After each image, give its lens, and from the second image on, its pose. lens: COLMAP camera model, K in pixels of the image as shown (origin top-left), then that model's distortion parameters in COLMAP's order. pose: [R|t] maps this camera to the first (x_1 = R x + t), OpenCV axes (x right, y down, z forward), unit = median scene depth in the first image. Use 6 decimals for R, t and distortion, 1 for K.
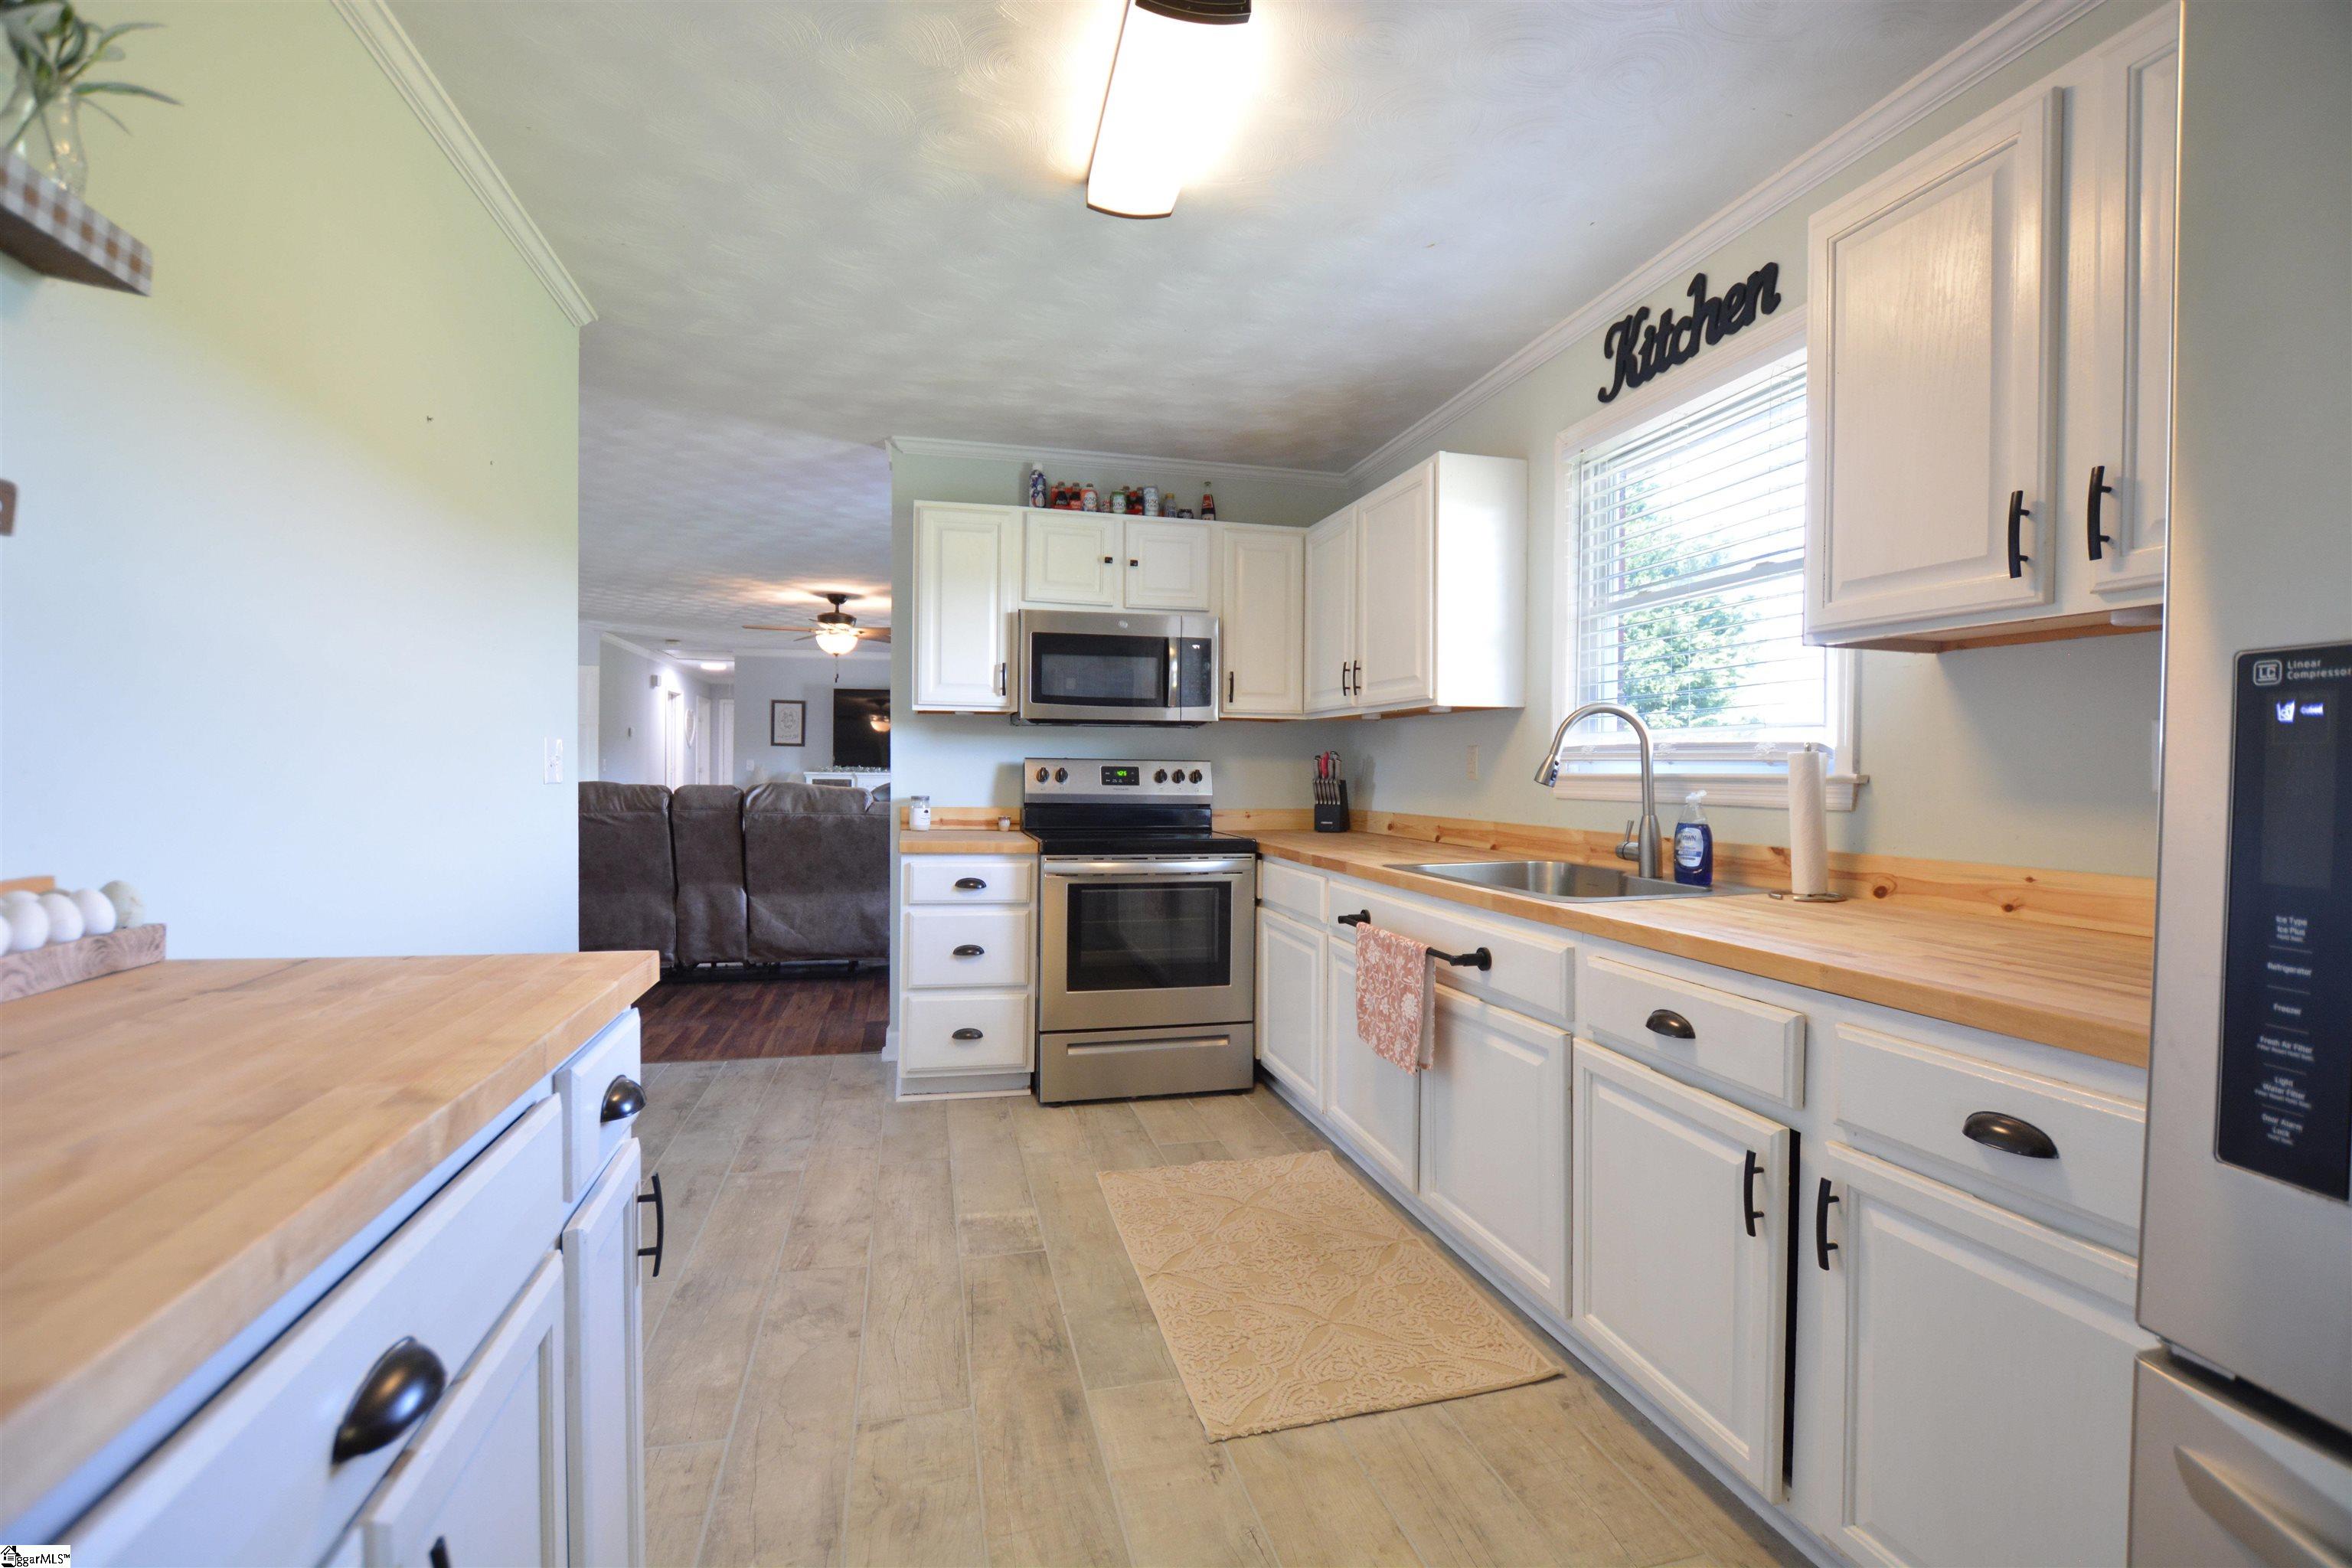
lens RADIAL K [[1043.4, 0, 1172.6], [0, 1043.4, 787.3], [0, 0, 1]] dist [-0.035184, 0.007636]
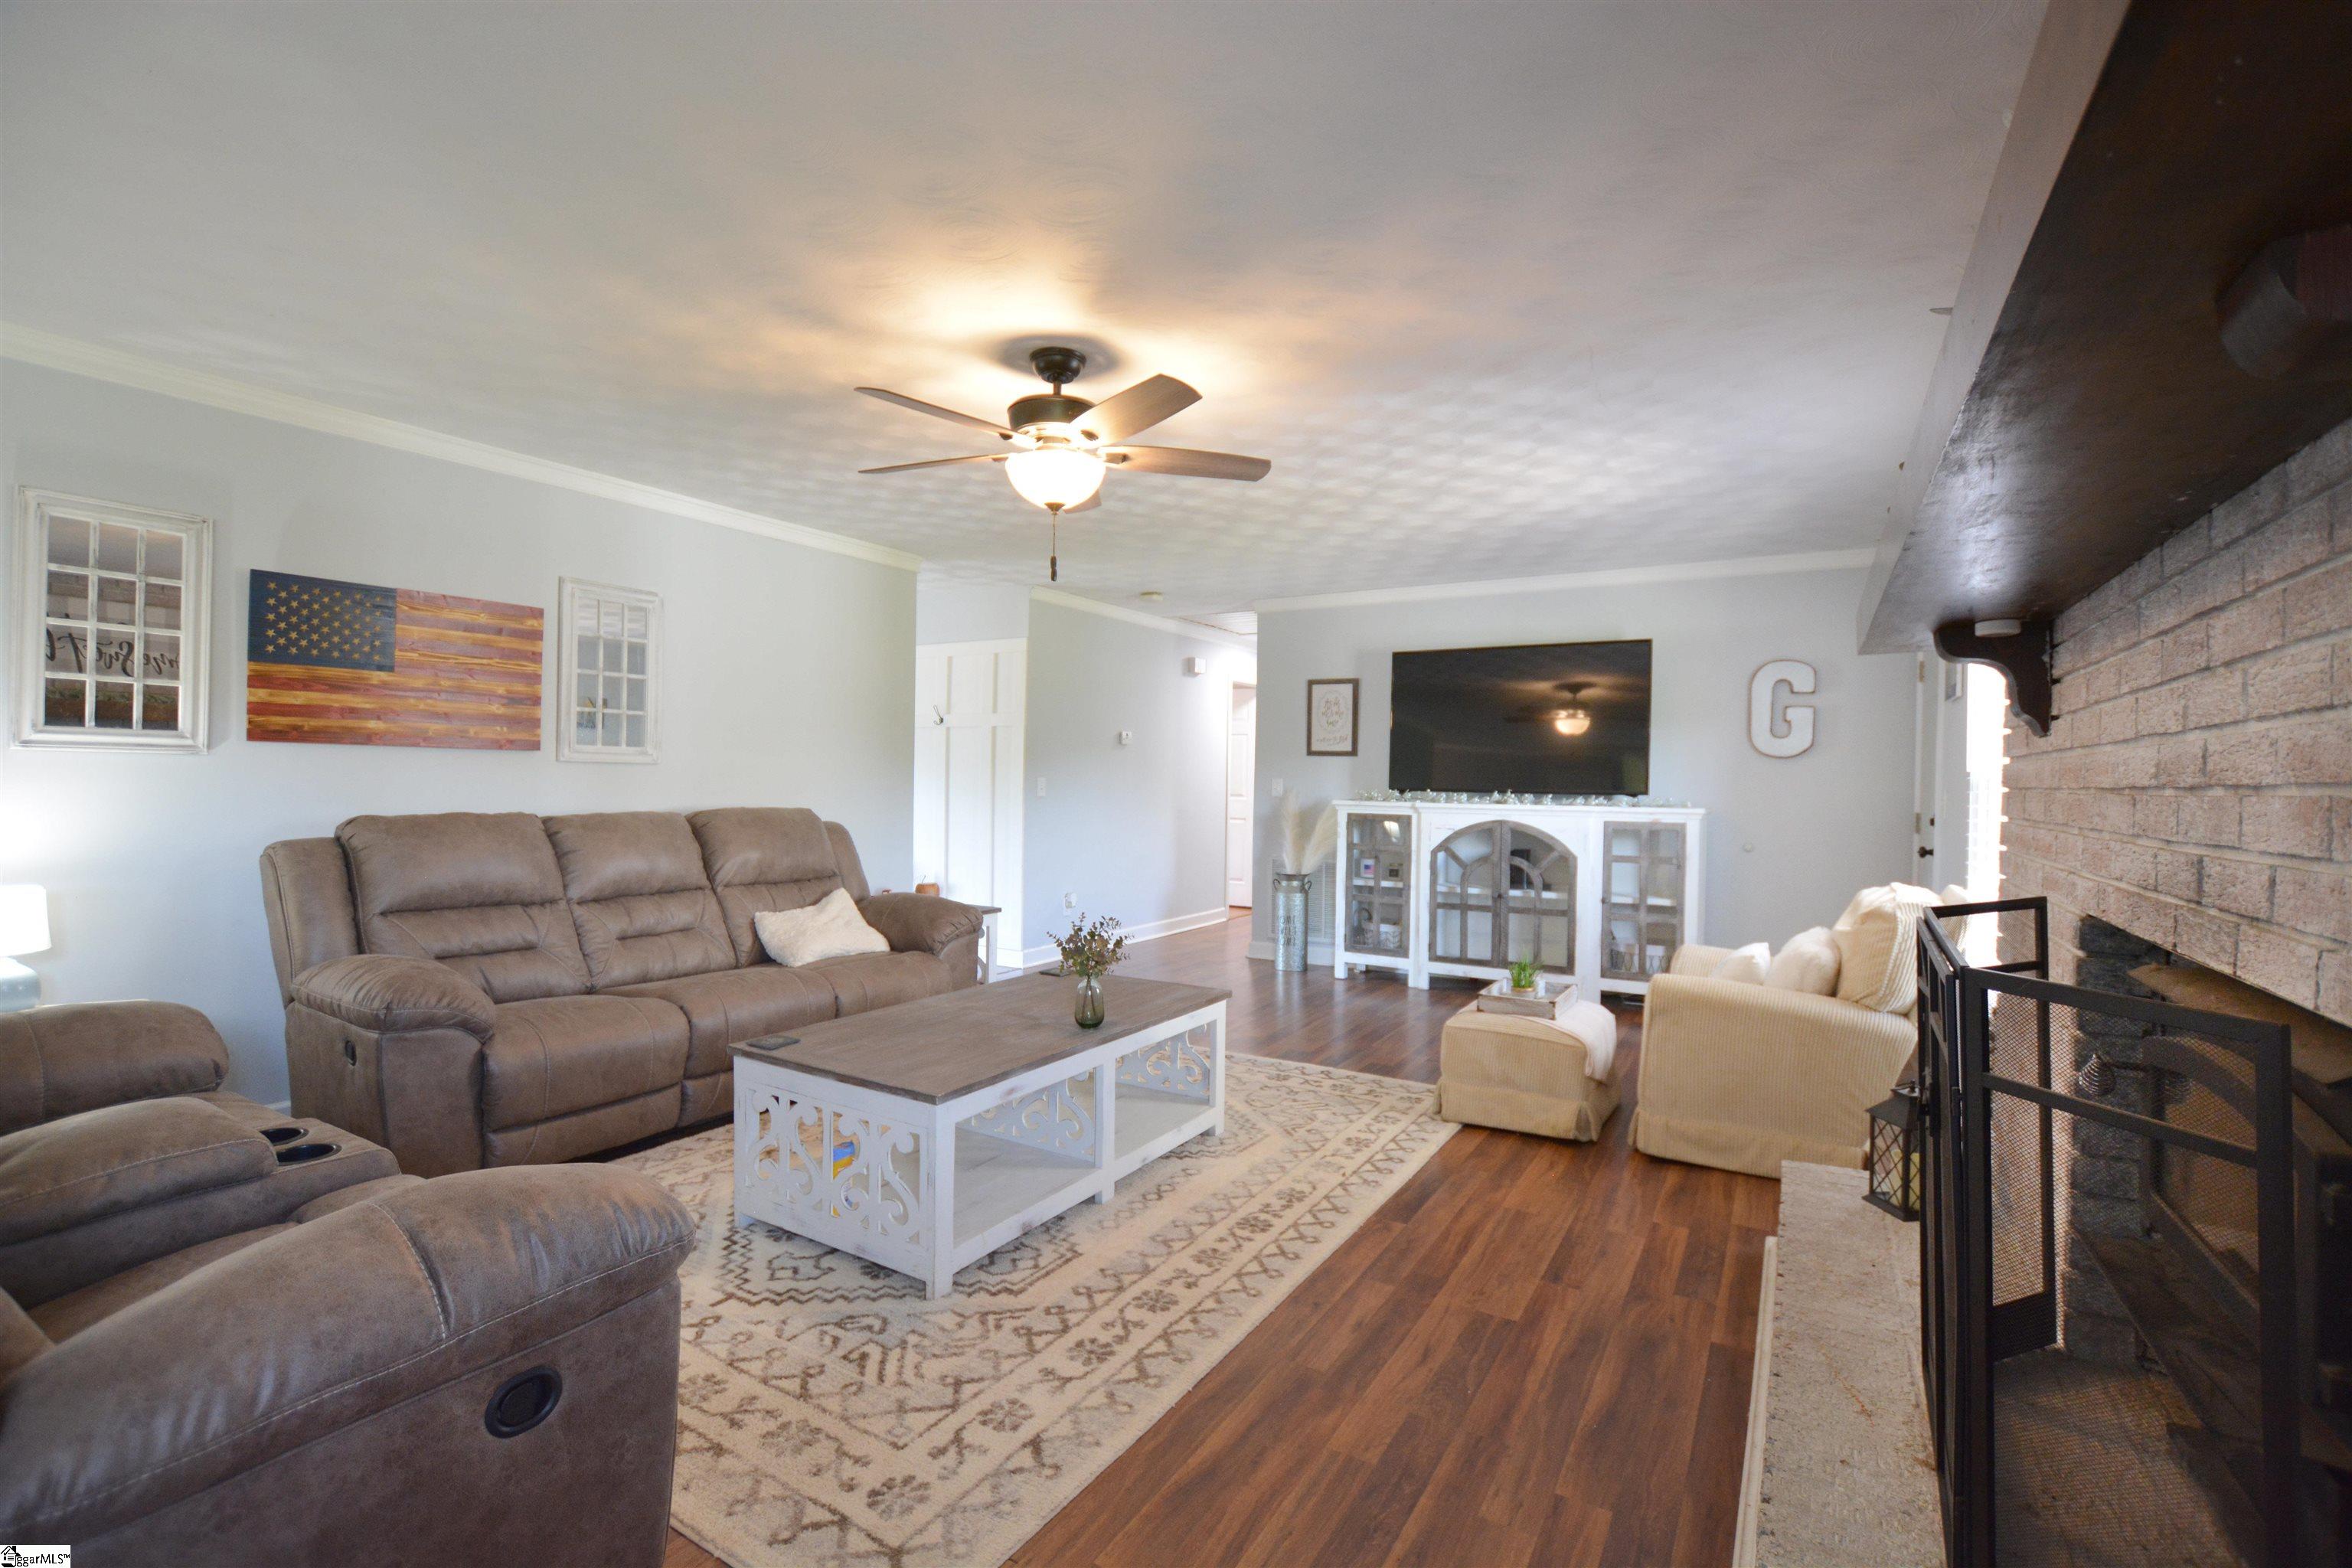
lens RADIAL K [[1043.4, 0, 1172.6], [0, 1043.4, 787.3], [0, 0, 1]] dist [-0.035184, 0.007636]
pose [[0.706519, 0.004247, -0.707681, -0.054492], [-0.017379, 0.999785, -0.011351, -0.056108], [0.707480, 0.020318, 0.706441, 2.163246]]
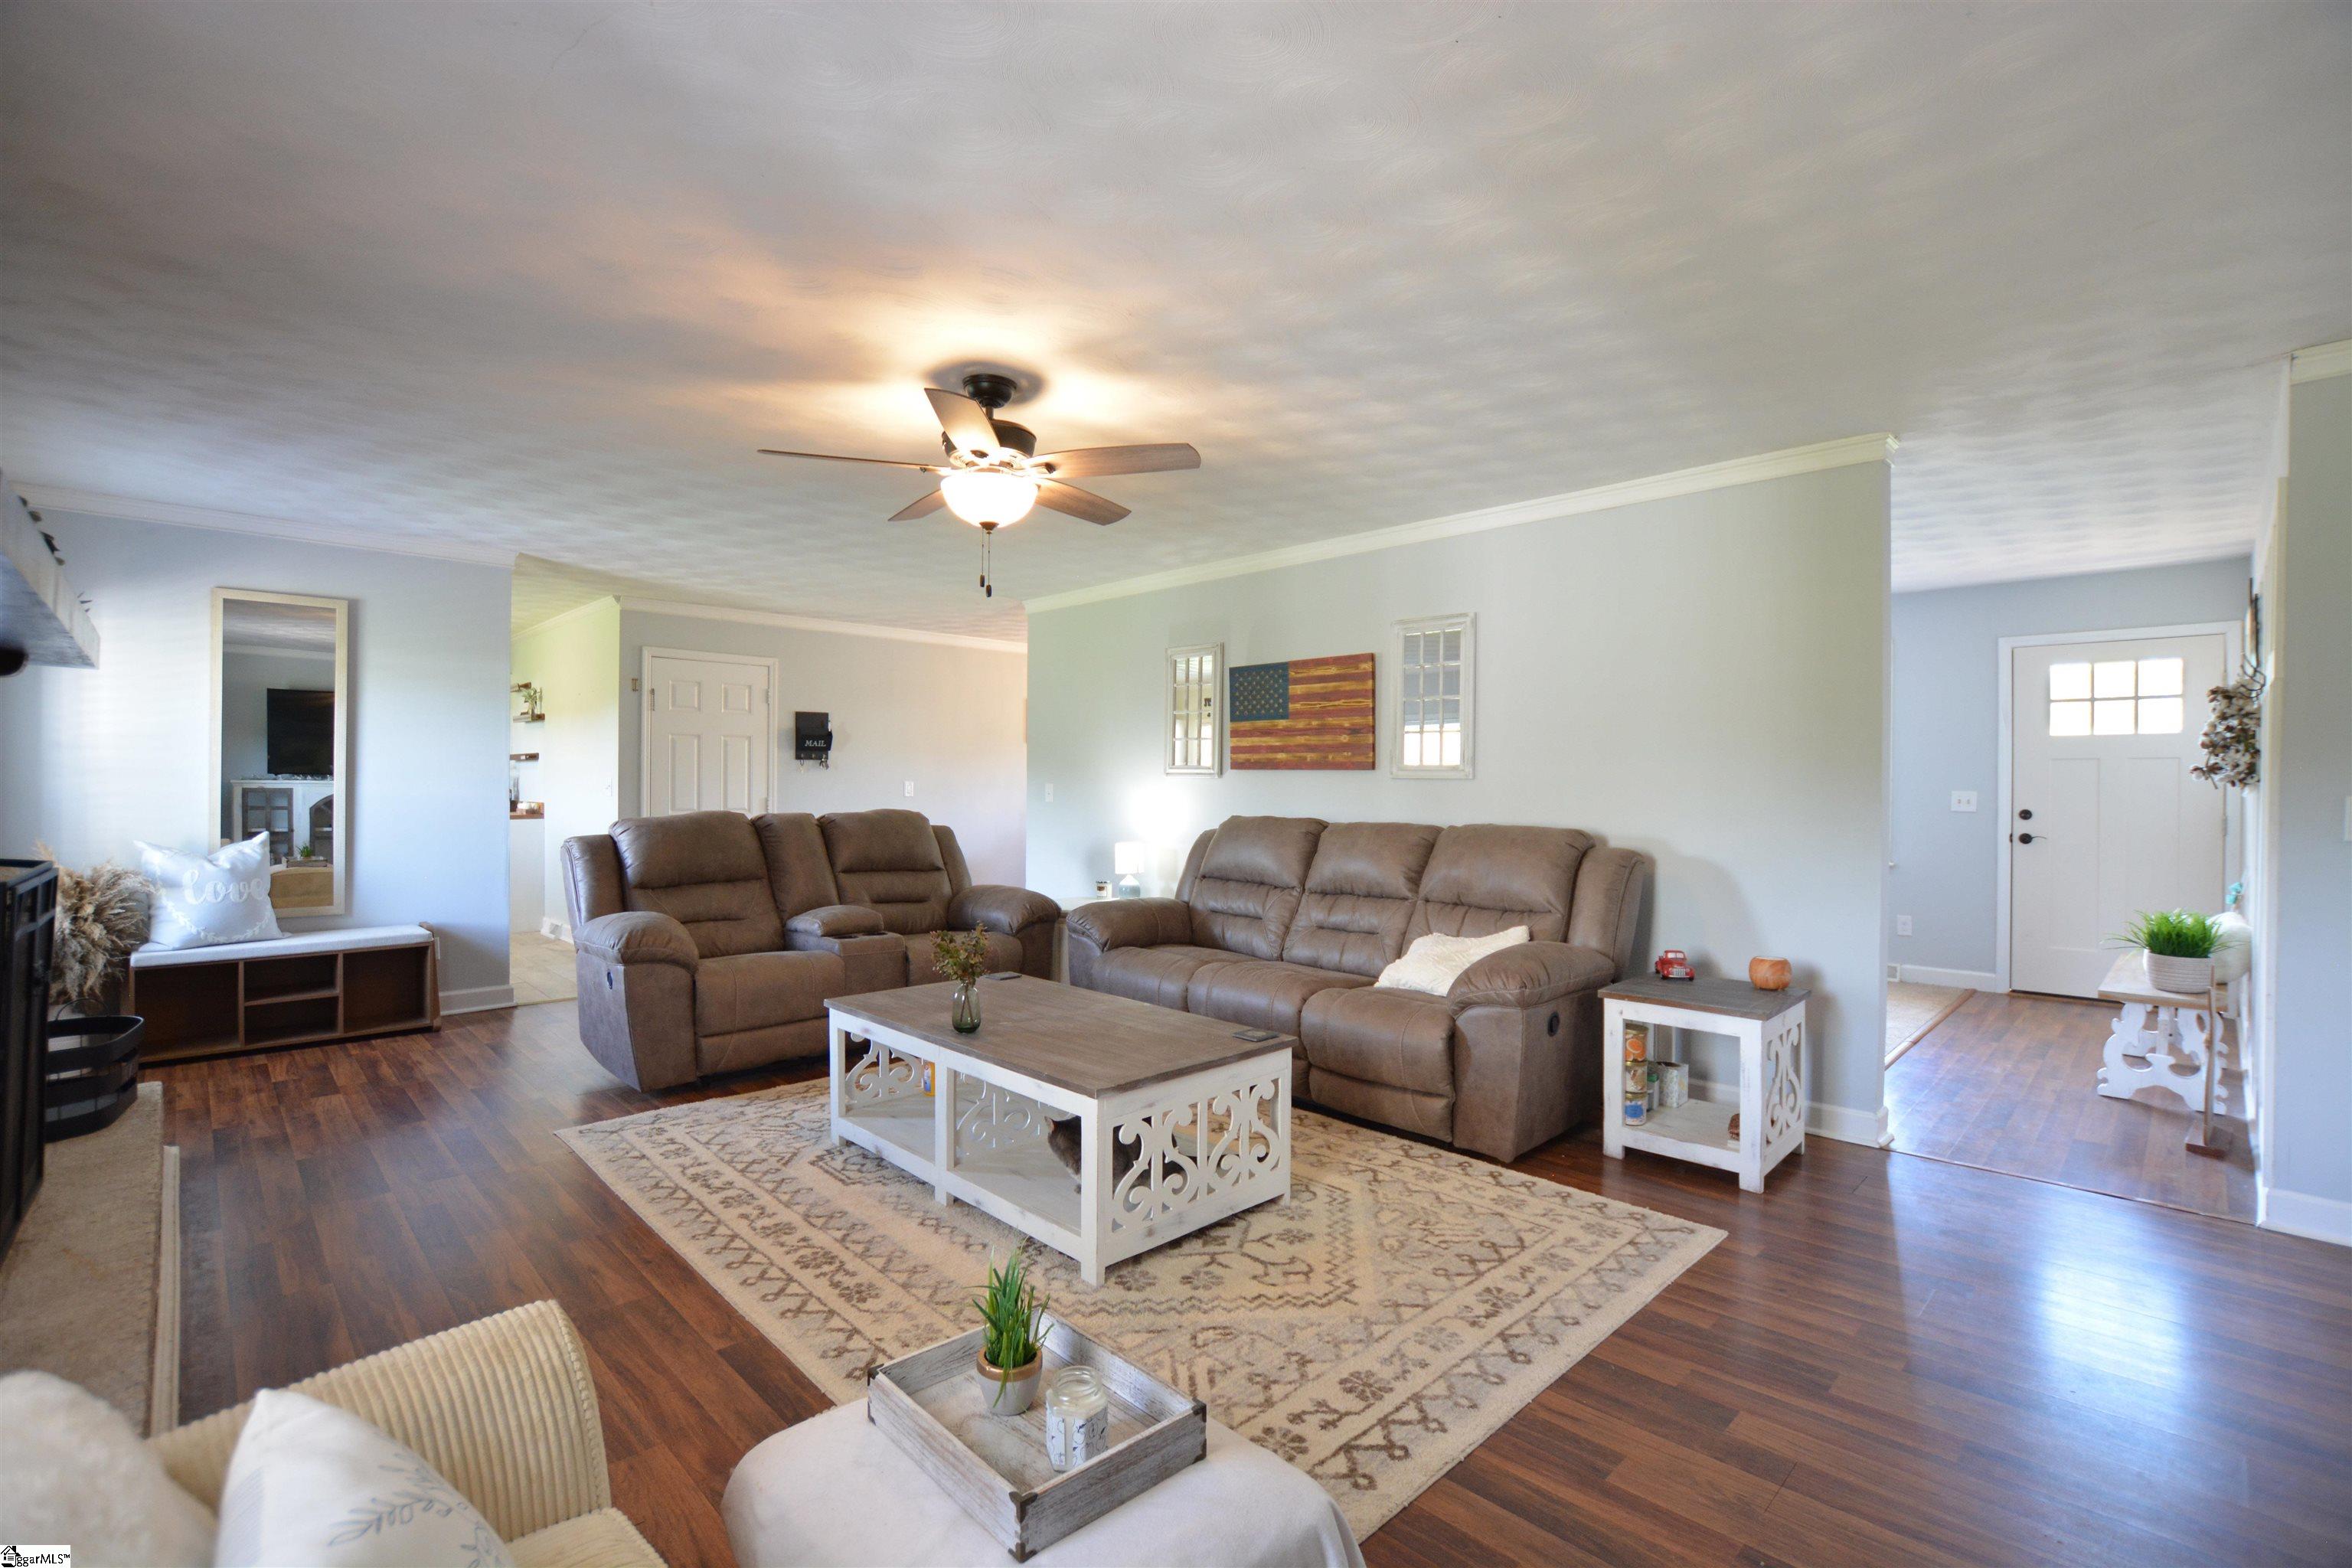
lens RADIAL K [[1043.4, 0, 1172.6], [0, 1043.4, 787.3], [0, 0, 1]] dist [-0.035184, 0.007636]
pose [[-0.861396, -0.014279, -0.507733, -0.517089], [-0.024288, 0.999619, 0.013094, -0.094691], [0.507353, 0.023611, -0.861415, 3.944048]]
